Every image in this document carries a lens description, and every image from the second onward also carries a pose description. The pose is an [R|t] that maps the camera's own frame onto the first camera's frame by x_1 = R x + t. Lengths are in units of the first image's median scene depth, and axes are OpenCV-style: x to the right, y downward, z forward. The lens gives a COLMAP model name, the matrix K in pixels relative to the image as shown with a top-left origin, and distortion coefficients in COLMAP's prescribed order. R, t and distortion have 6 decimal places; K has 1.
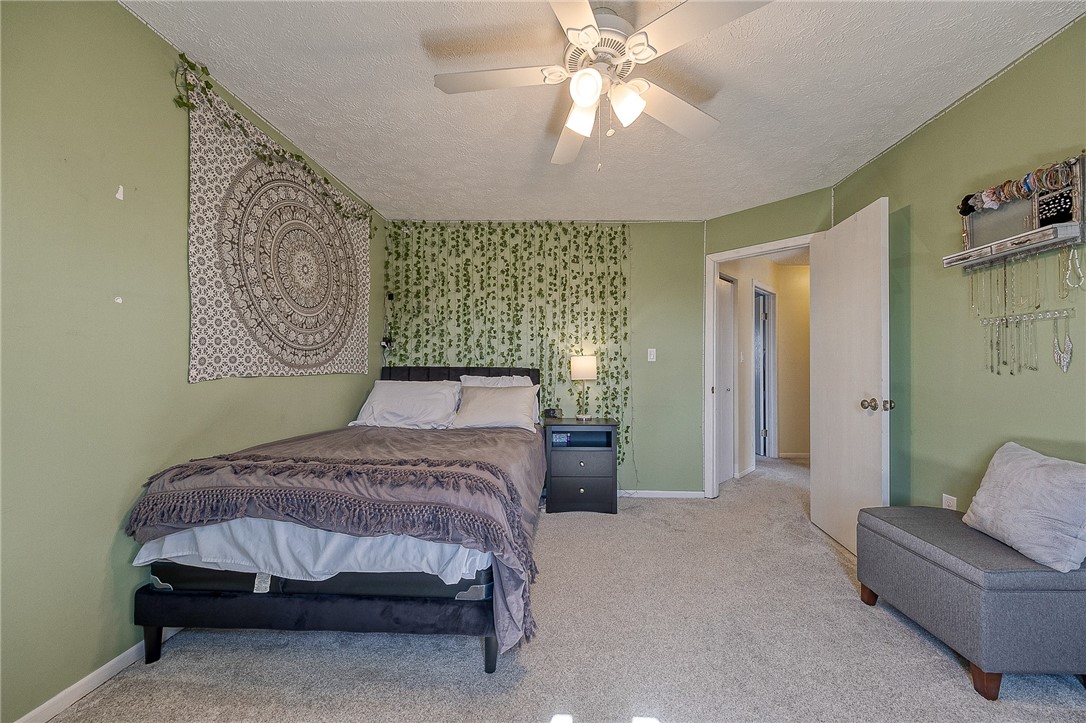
lens RADIAL K [[379.6, 0, 543.0], [0, 379.6, 361.5], [0, 0, 1]] dist [-0.000384, -0.000015]
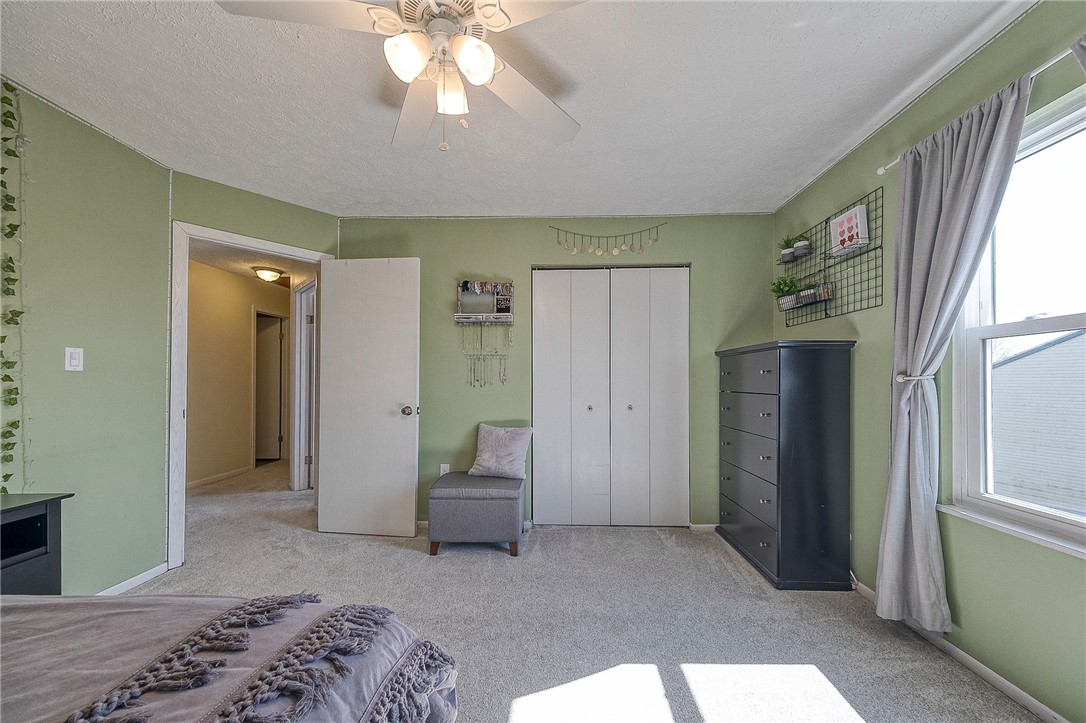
lens RADIAL K [[396.9, 0, 545.9], [0, 396.9, 374.4], [0, 0, 1]] dist [0.000177, 0.000040]
pose [[-0.019854, 0.016797, 0.999662, -0.609819], [-0.021255, 0.999626, -0.017218, 0.000793], [-0.999577, -0.021590, -0.019489, 0.648030]]
